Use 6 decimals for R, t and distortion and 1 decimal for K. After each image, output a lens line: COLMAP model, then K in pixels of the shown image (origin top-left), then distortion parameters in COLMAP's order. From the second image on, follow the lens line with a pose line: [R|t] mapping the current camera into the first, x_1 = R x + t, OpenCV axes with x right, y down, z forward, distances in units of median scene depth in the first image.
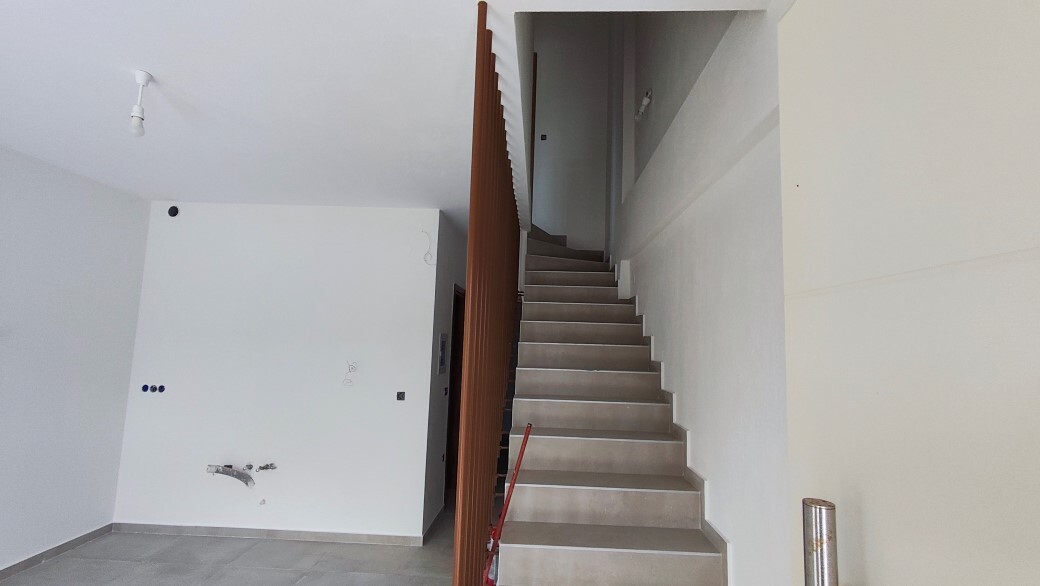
lens RADIAL K [[462.5, 0, 521.1], [0, 462.5, 297.0], [0, 0, 1]] dist [0.010516, 0.000132]
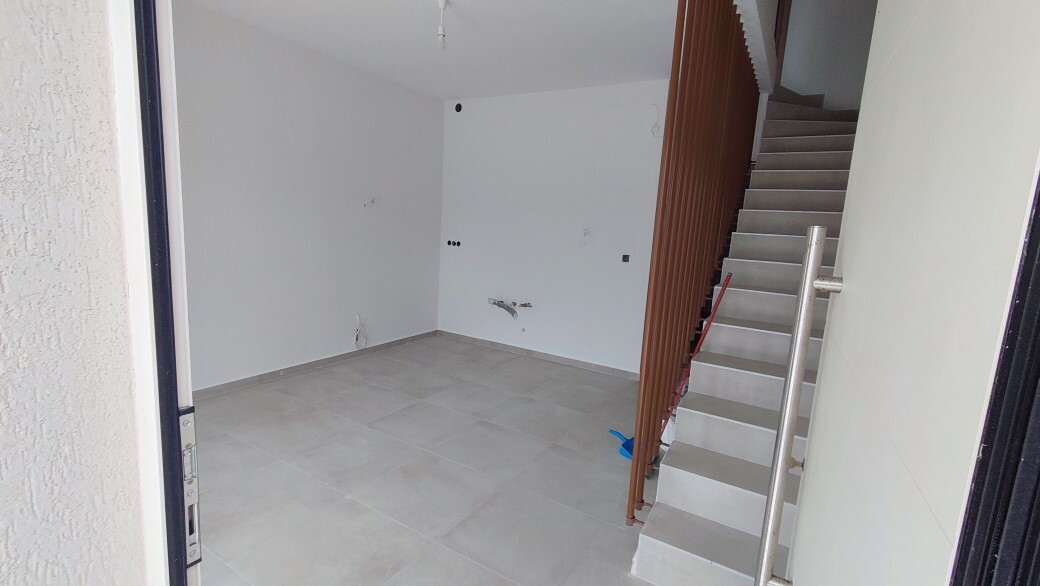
lens RADIAL K [[462.3, 0, 520.0], [0, 462.3, 293.0], [0, 0, 1]] dist [0.002468, 0.000464]
pose [[0.874498, 0.092119, -0.476200, 0.066327], [0.018880, 0.974590, 0.223200, 0.036528], [0.484661, -0.204179, 0.850538, -0.127156]]
